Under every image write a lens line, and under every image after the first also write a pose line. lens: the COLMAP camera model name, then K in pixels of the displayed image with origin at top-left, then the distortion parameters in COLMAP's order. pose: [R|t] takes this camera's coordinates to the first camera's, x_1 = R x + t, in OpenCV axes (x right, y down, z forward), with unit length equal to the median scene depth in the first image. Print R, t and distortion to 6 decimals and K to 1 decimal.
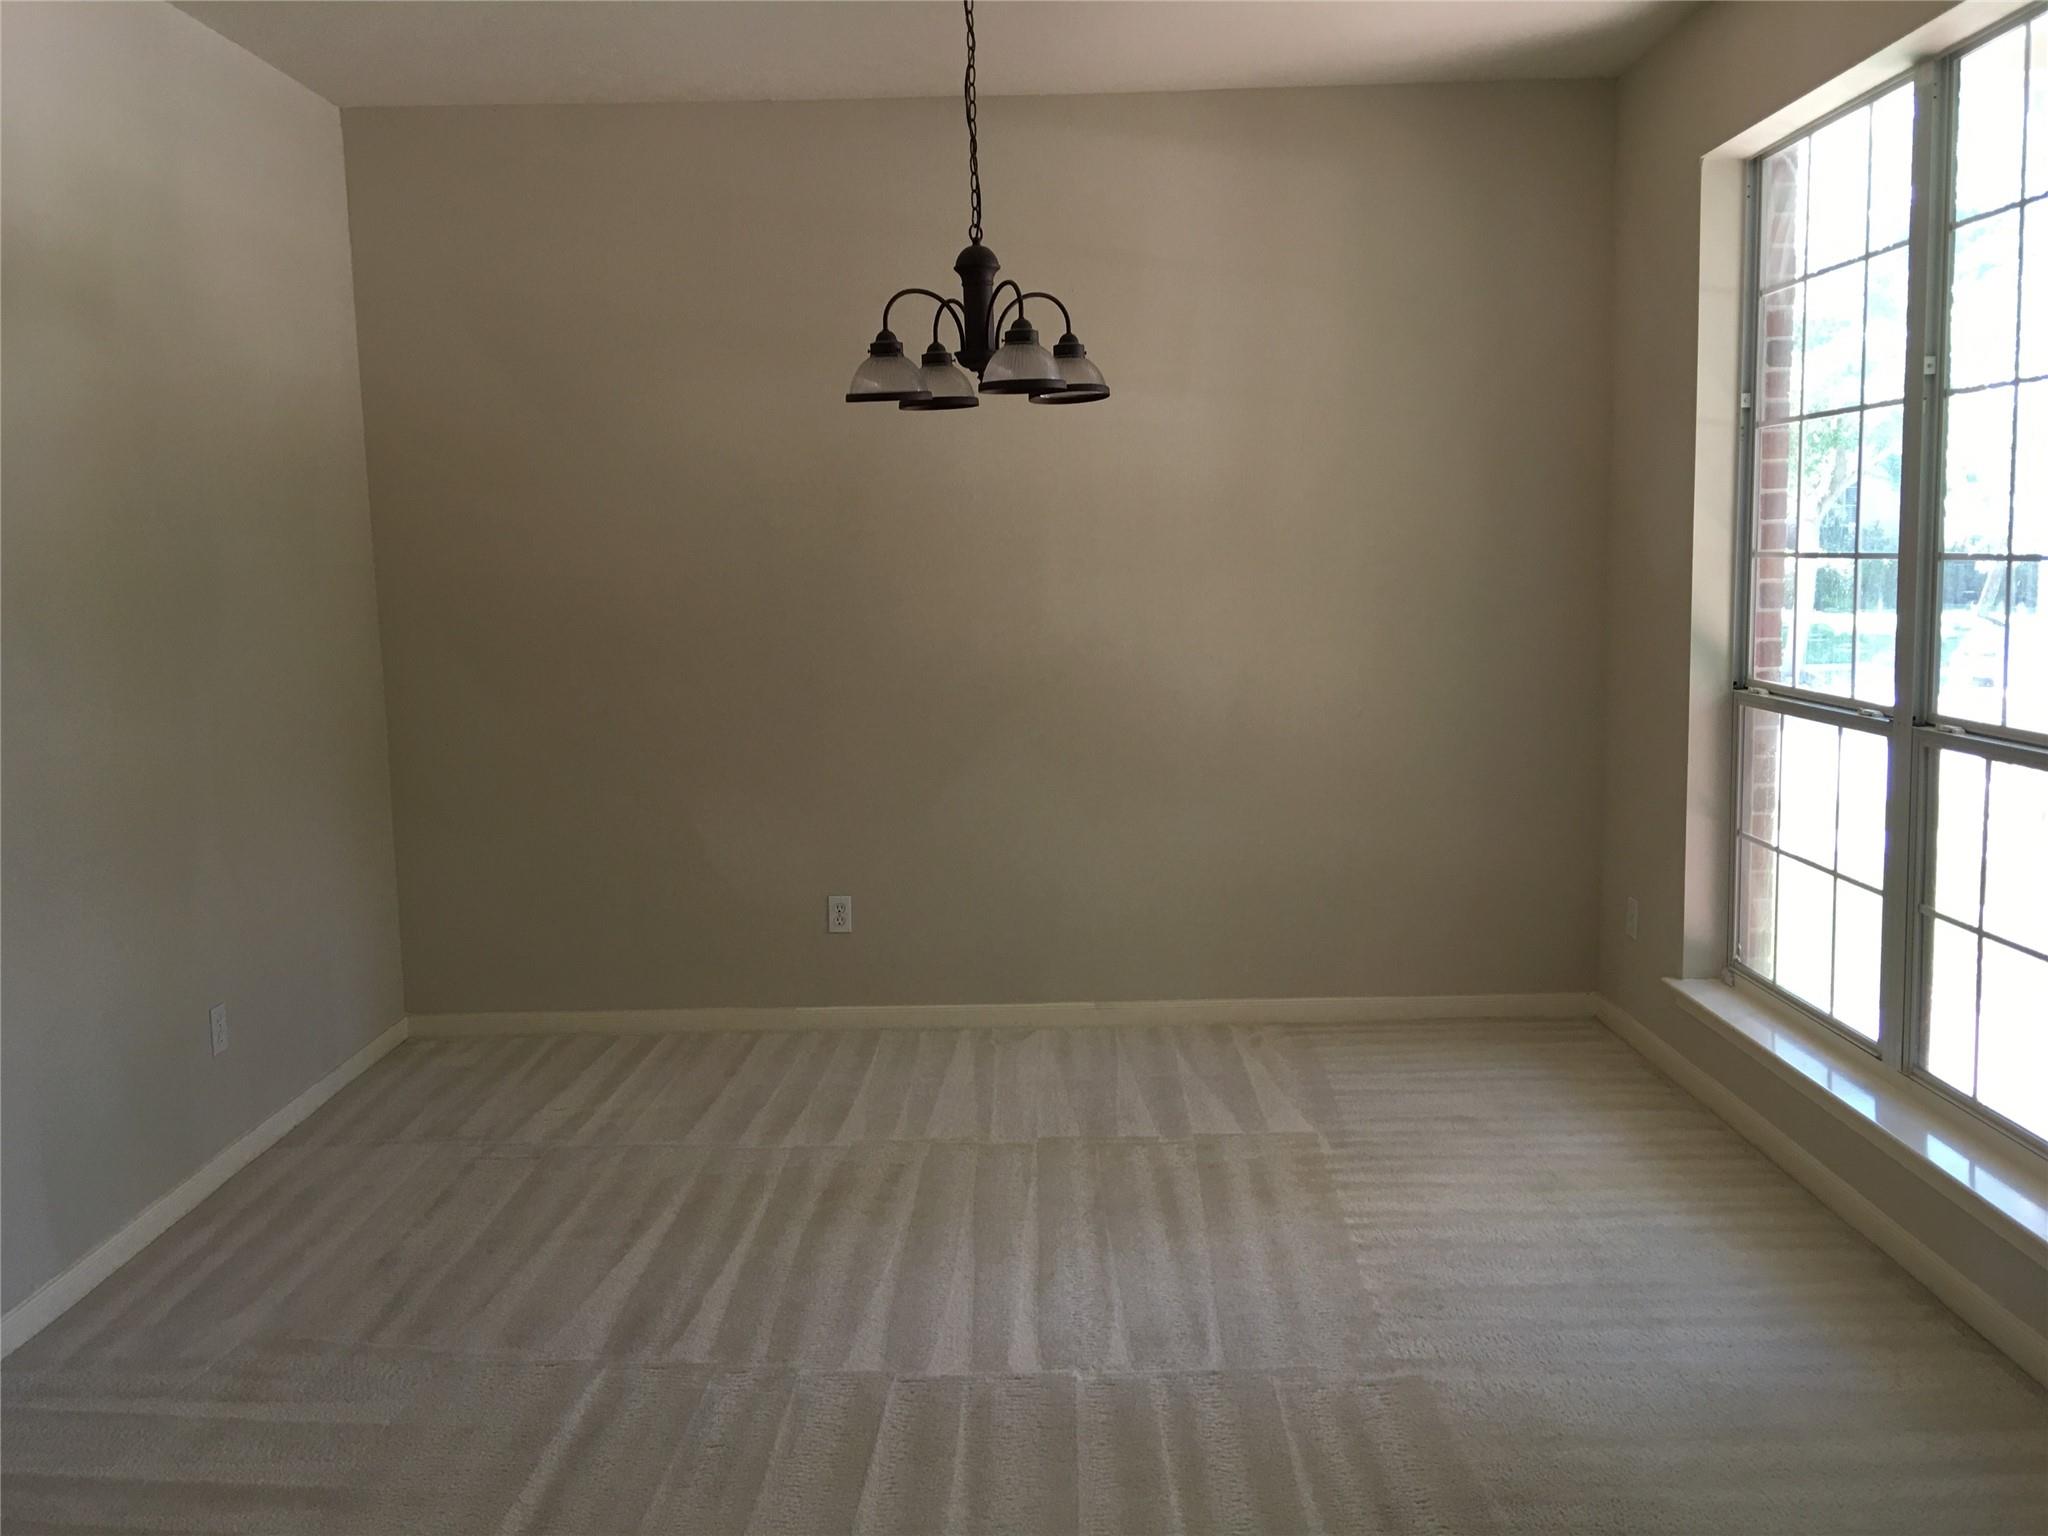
lens RADIAL K [[1699.7, 0, 1024.2], [0, 1699.7, 755.5], [0, 0, 1]] dist [0.013537, 0.004618]
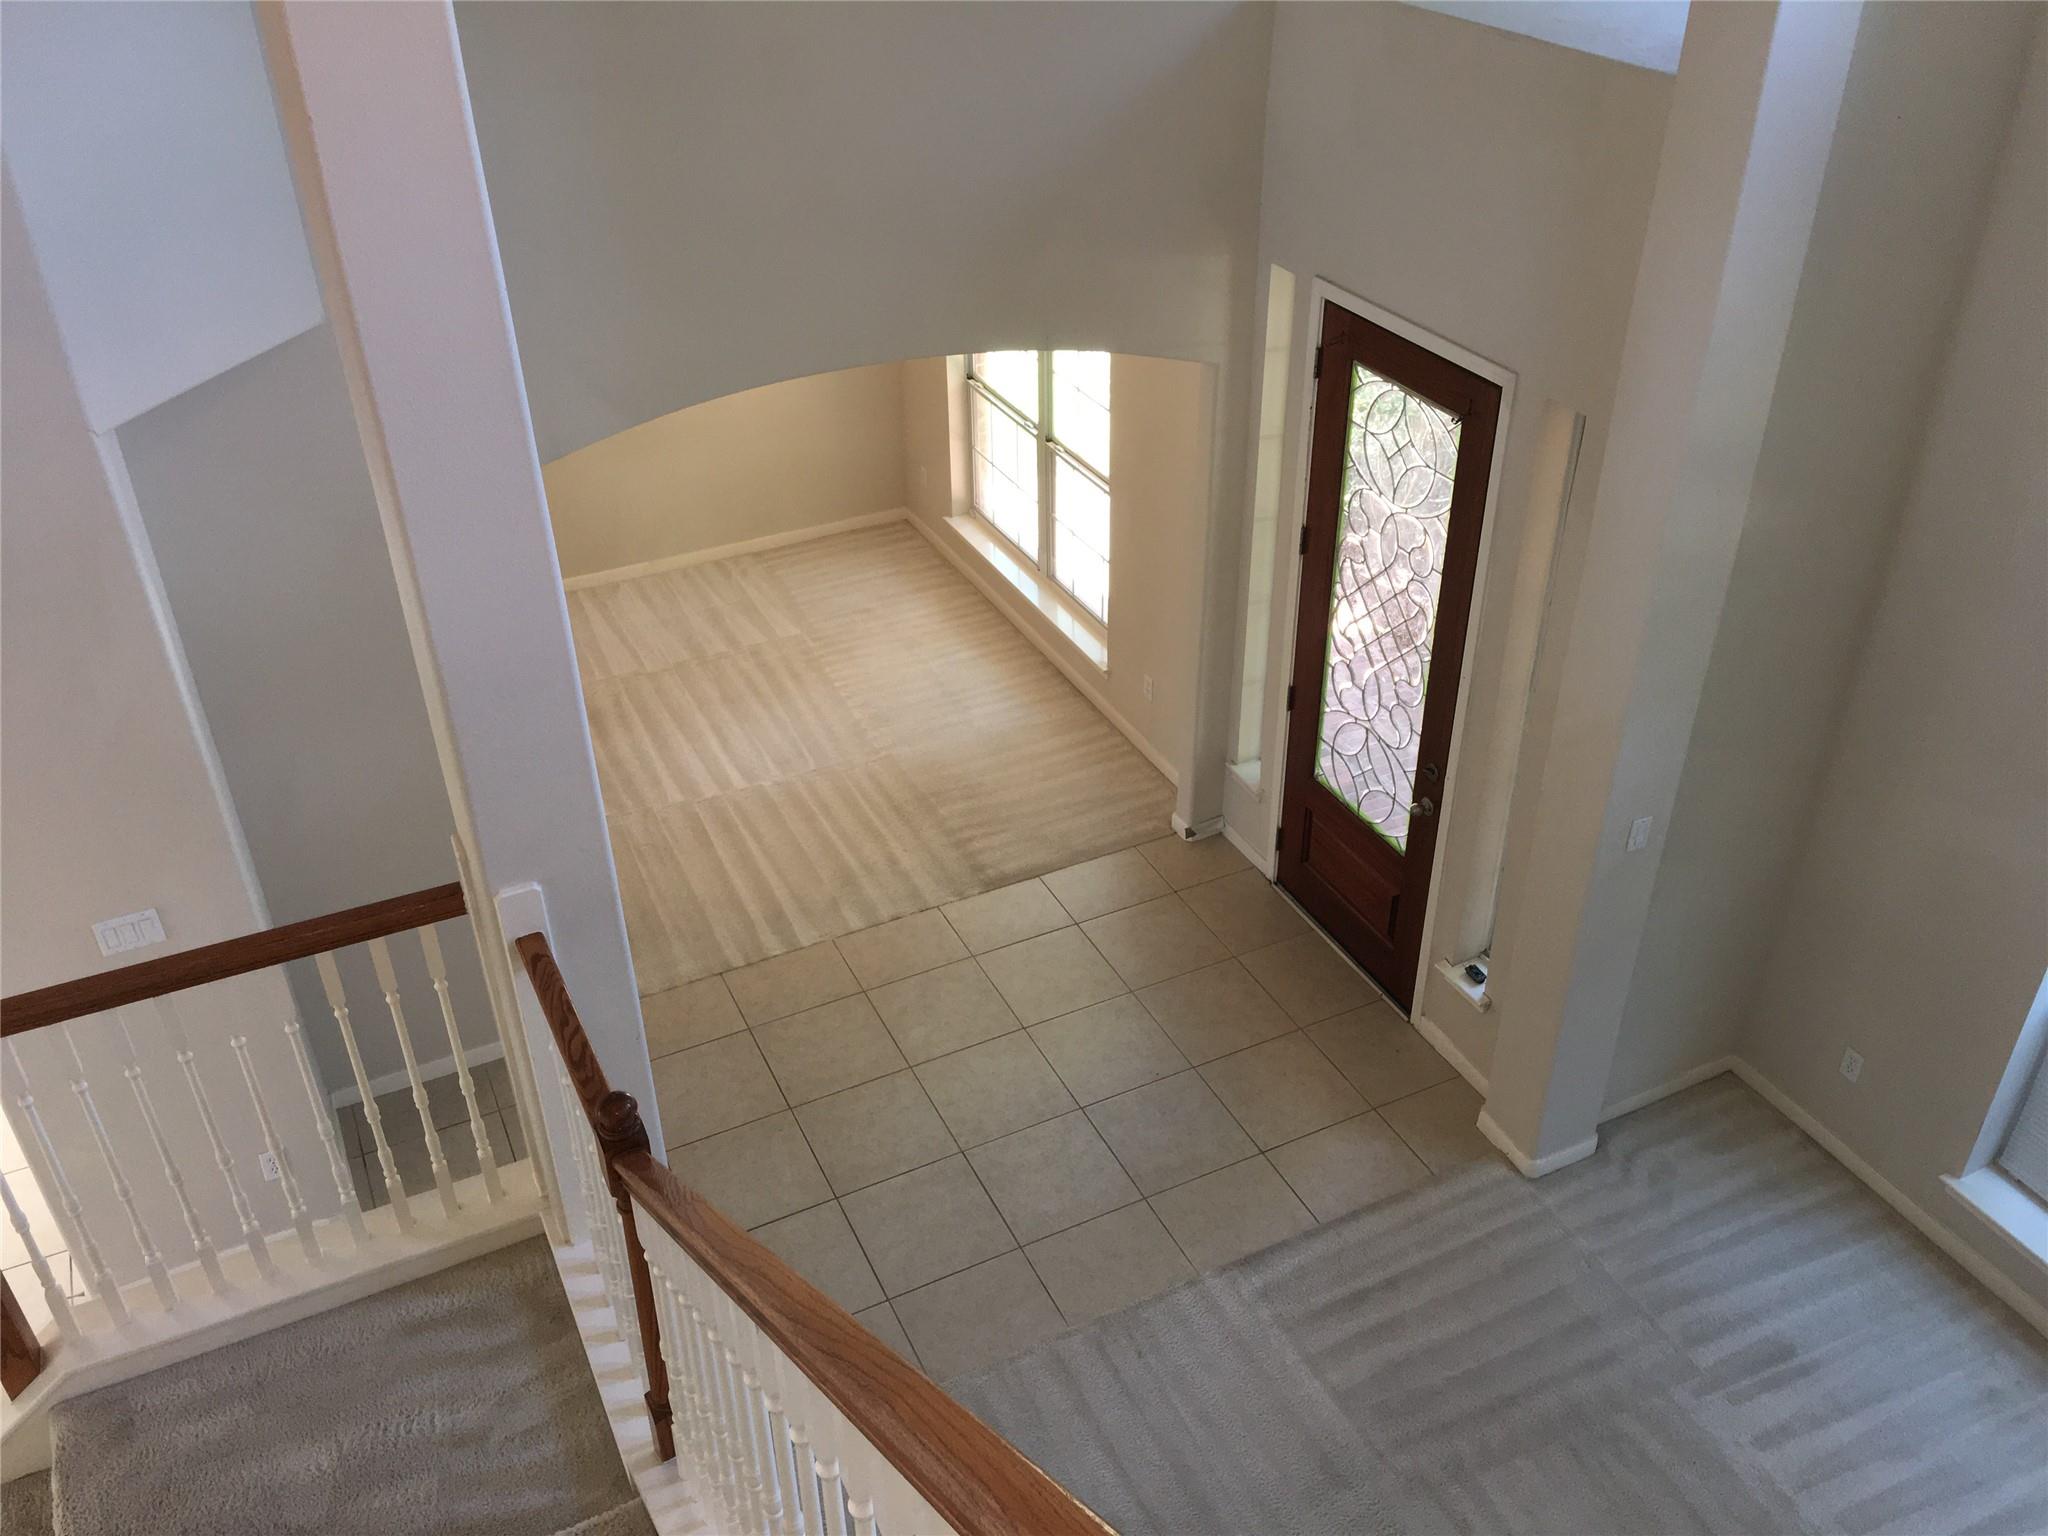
lens RADIAL K [[1699.7, 0, 1024.2], [0, 1699.7, 755.5], [0, 0, 1]] dist [0.013537, 0.004618]
pose [[0.894010, -0.237875, 0.379687, -0.467776], [0.044436, 0.890322, 0.453158, -0.656202], [-0.445839, -0.388256, 0.806527, -0.981851]]
